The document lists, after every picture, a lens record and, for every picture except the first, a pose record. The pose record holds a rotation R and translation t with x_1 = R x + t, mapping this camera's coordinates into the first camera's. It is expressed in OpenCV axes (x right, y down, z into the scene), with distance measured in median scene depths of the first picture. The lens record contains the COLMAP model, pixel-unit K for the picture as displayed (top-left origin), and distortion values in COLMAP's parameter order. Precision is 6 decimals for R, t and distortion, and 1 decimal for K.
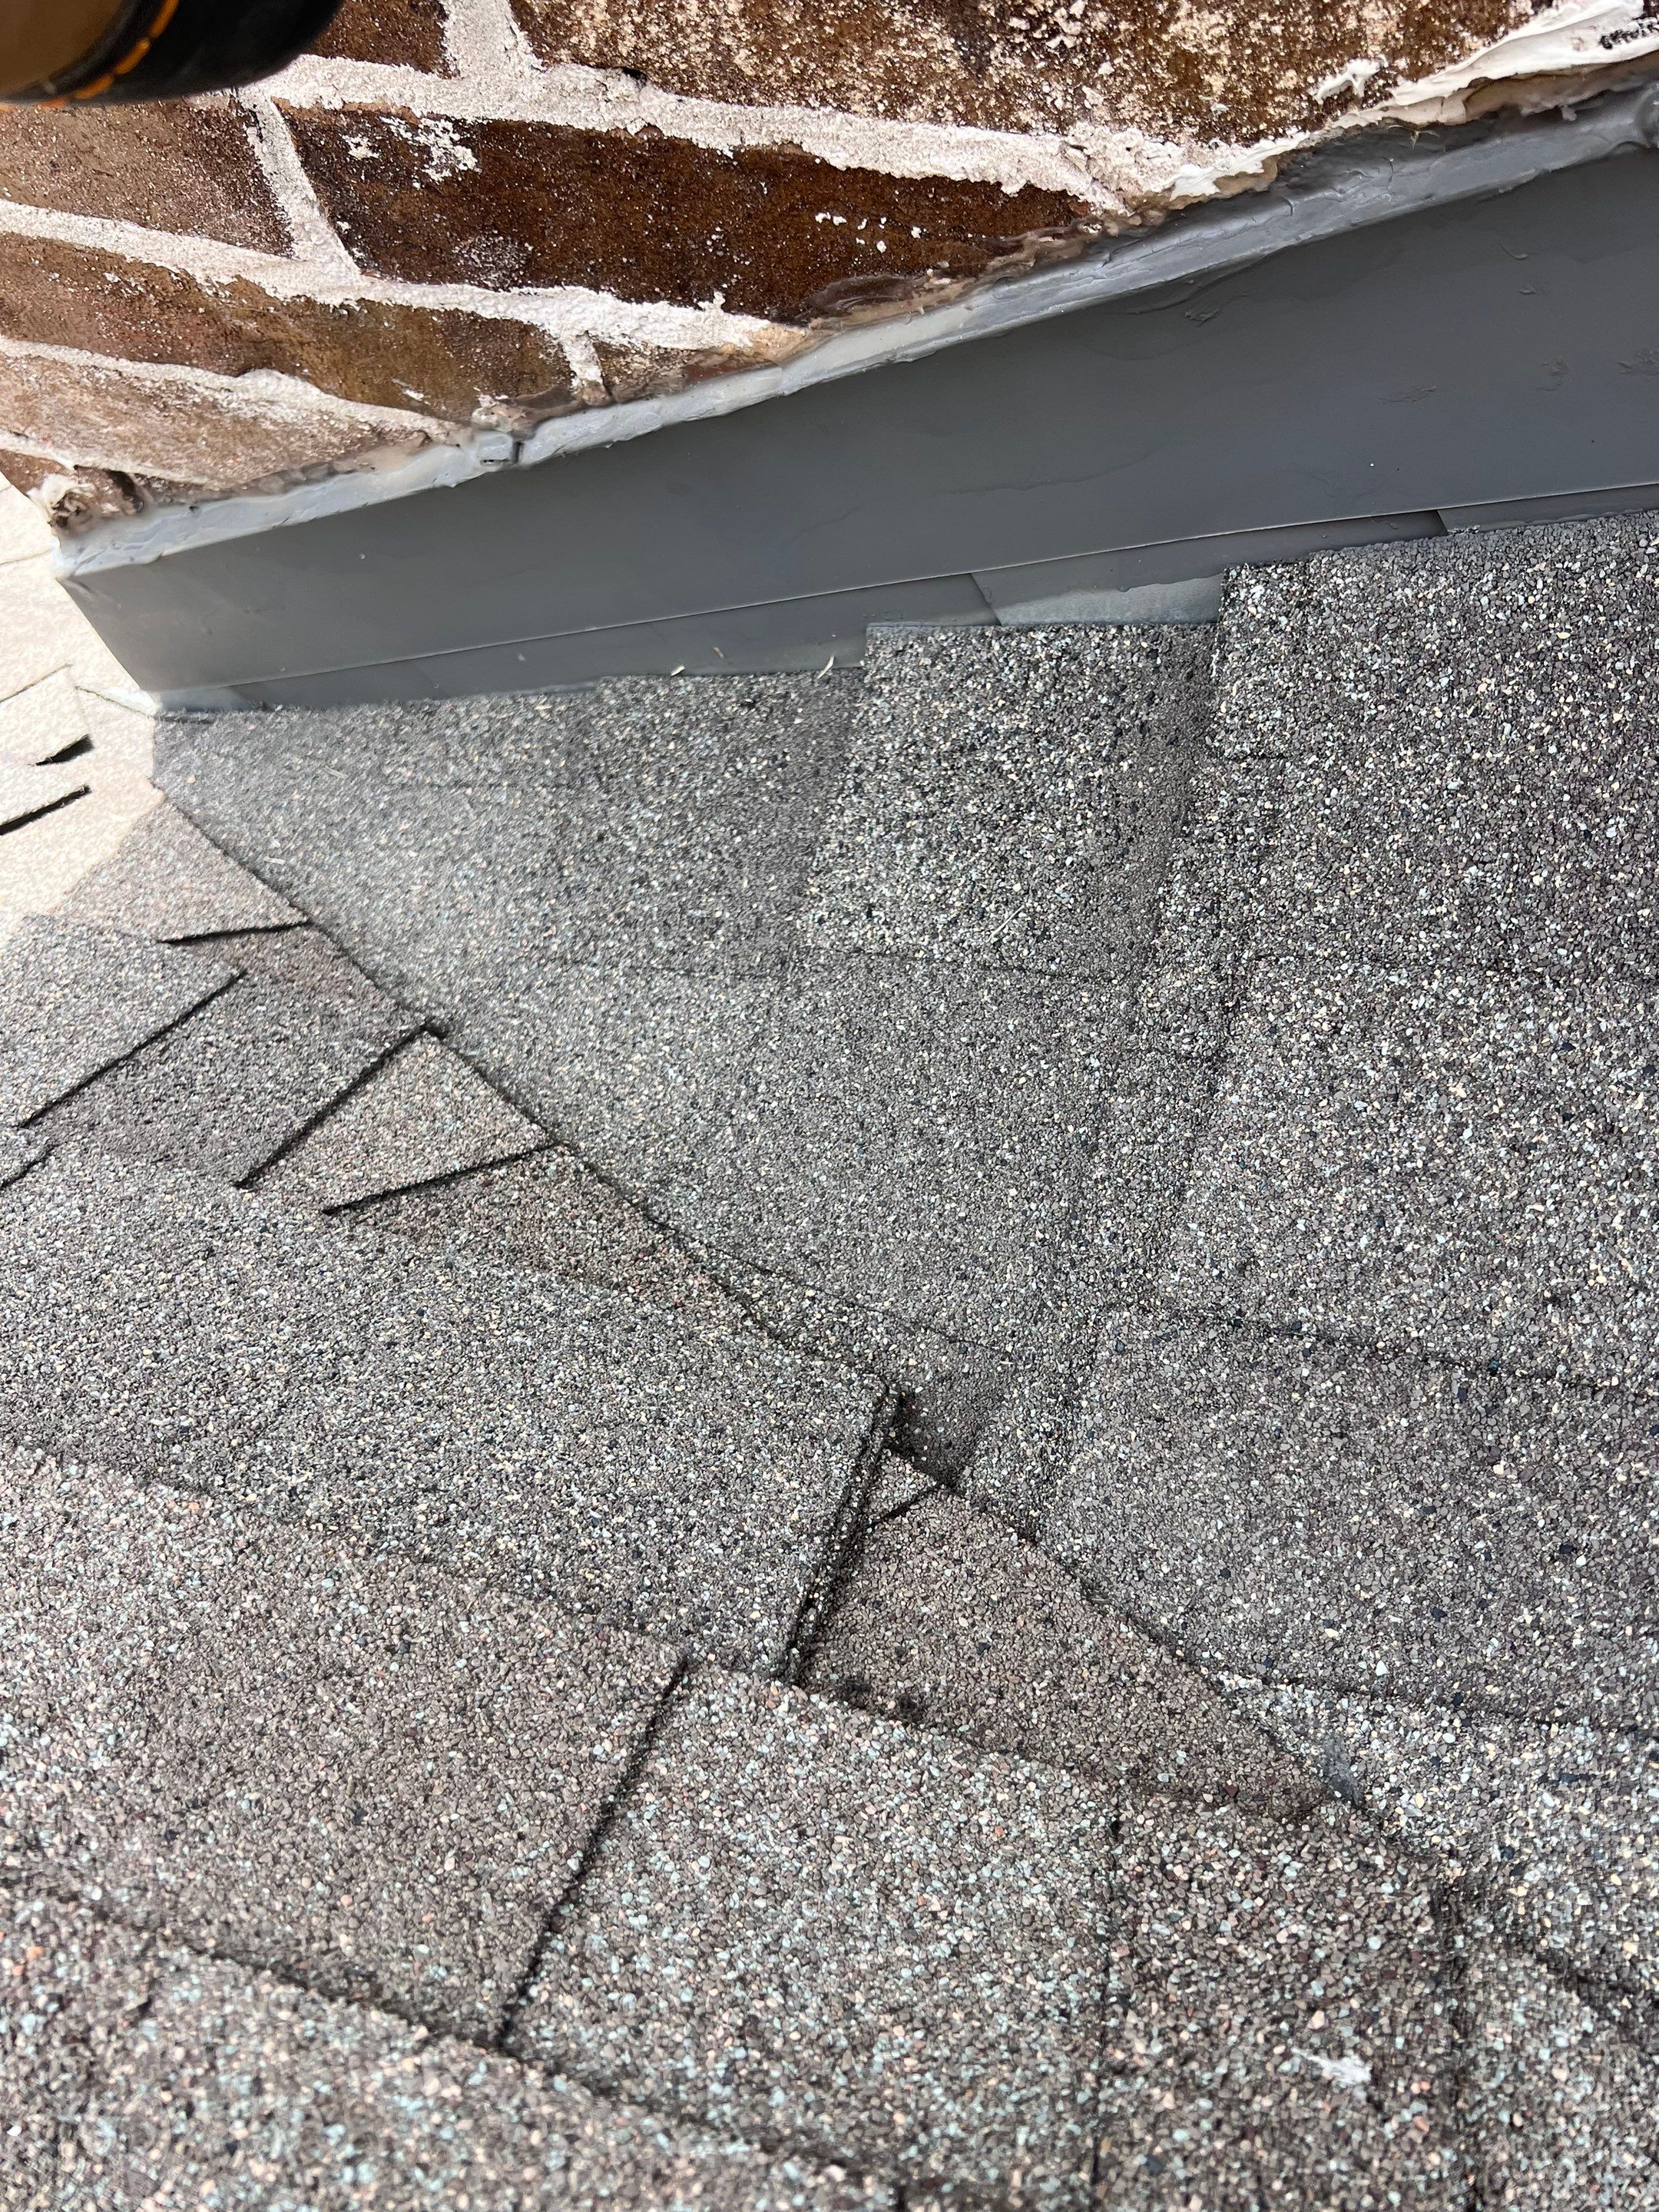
lens RADIAL K [[1722.1, 0, 816.8], [0, 1722.1, 1134.4], [0, 0, 1]] dist [-0.003329, -0.009811]
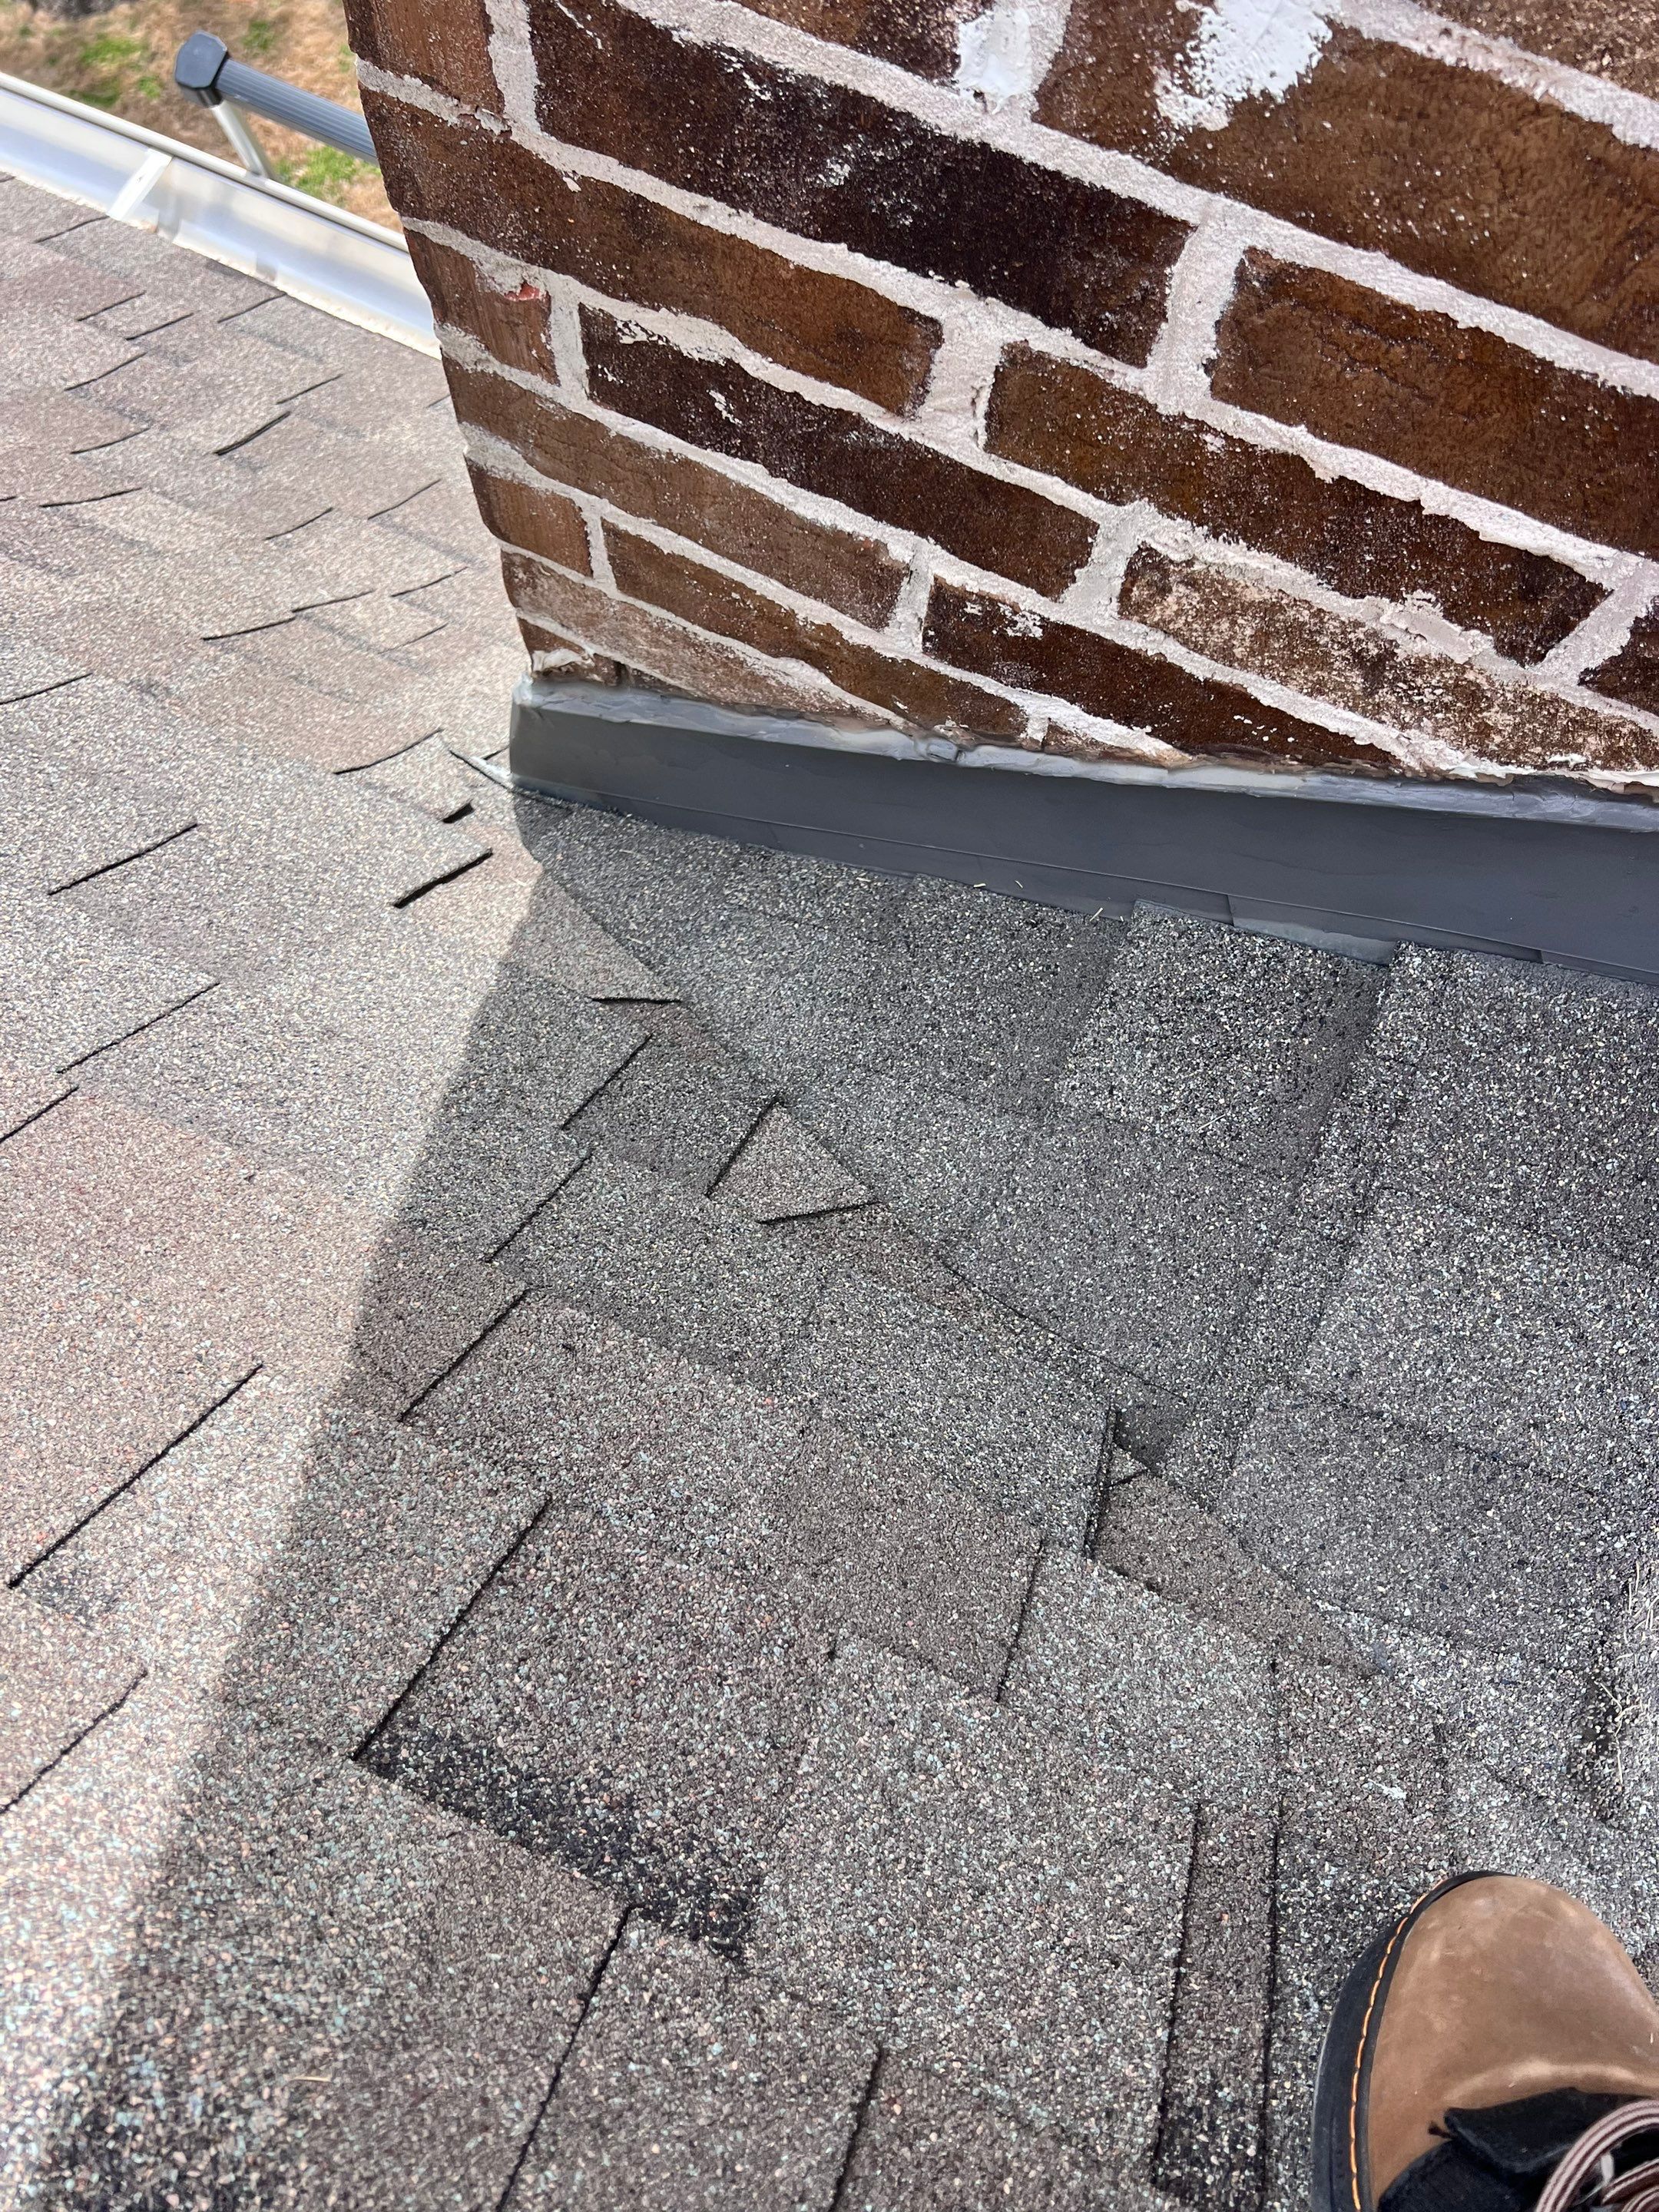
lens RADIAL K [[1616.2, 0, 833.8], [0, 1616.2, 1141.9], [0, 0, 1]] dist [-0.056541, 0.048383]
pose [[0.978084, 0.194783, 0.073561, -0.443067], [-0.194132, 0.980846, -0.015966, -0.022992], [-0.075261, 0.001336, 0.997163, -0.572164]]
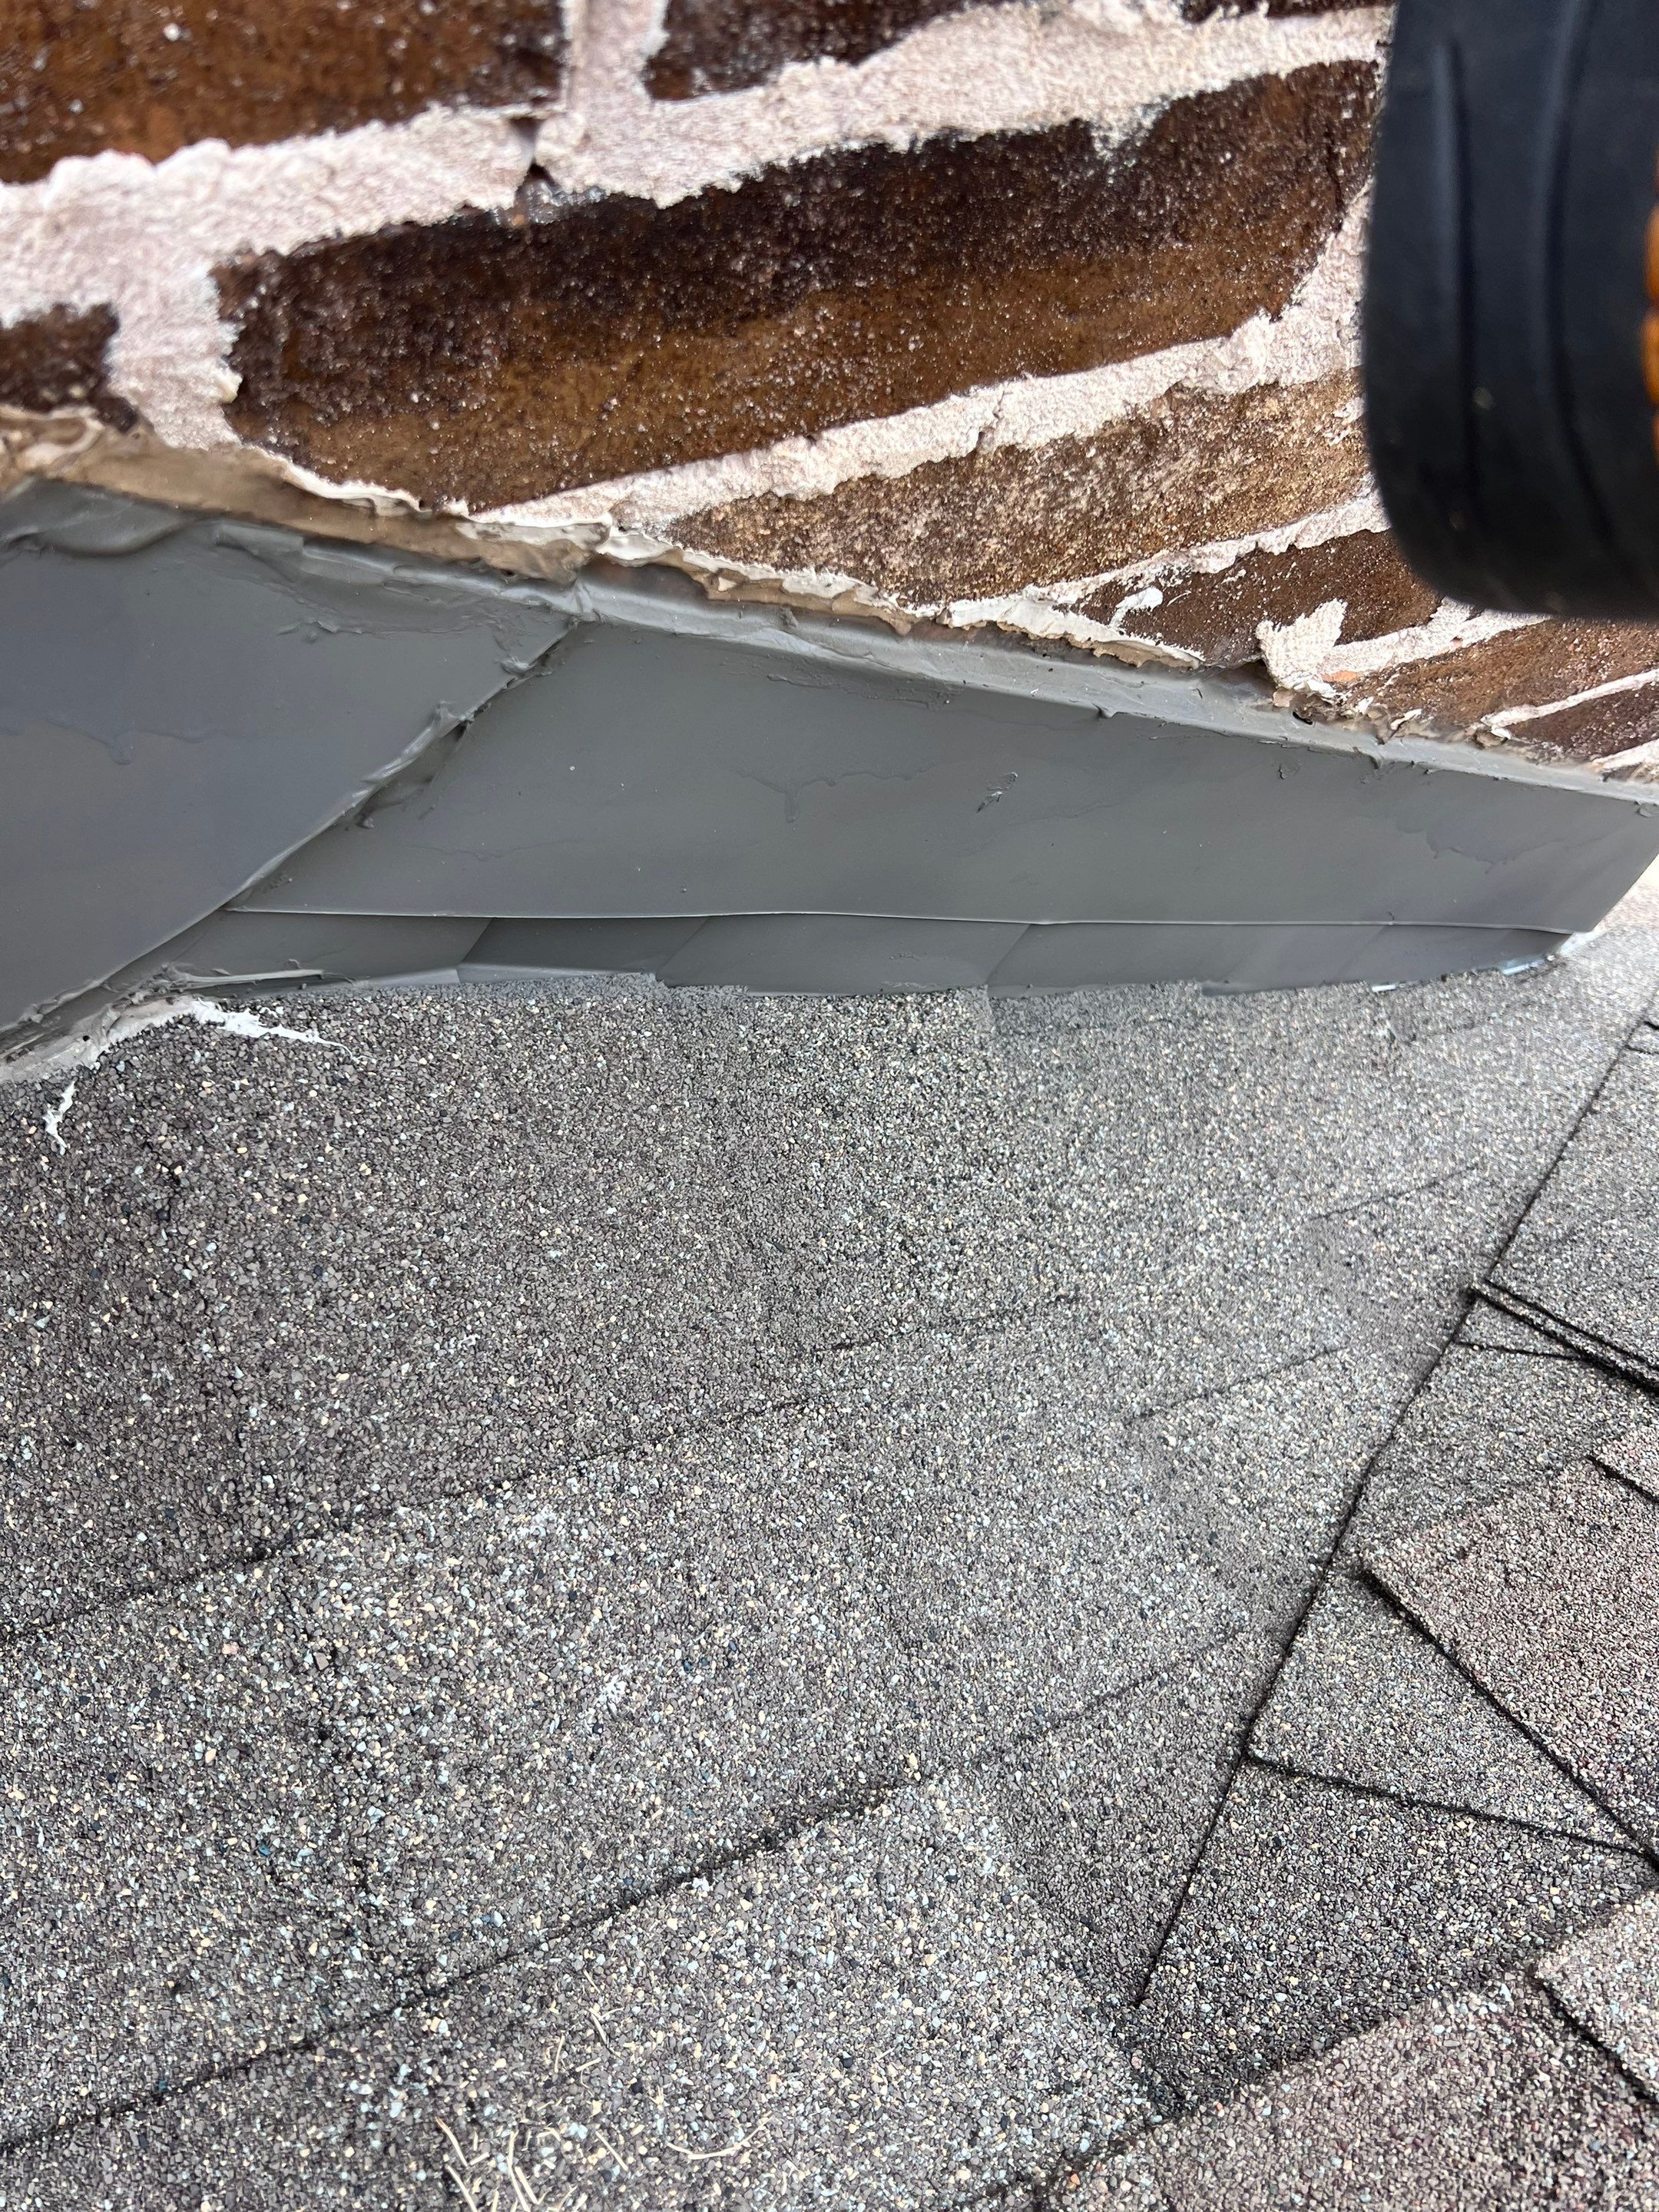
lens RADIAL K [[1776.8, 0, 849.3], [0, 1776.8, 1135.7], [0, 0, 1]] dist [0.084840, -0.109203]
pose [[0.779084, -0.464716, 0.420794, 0.496209], [0.512516, 0.858678, -0.000599, -0.100150], [-0.361048, 0.216130, 0.907156, -0.063116]]
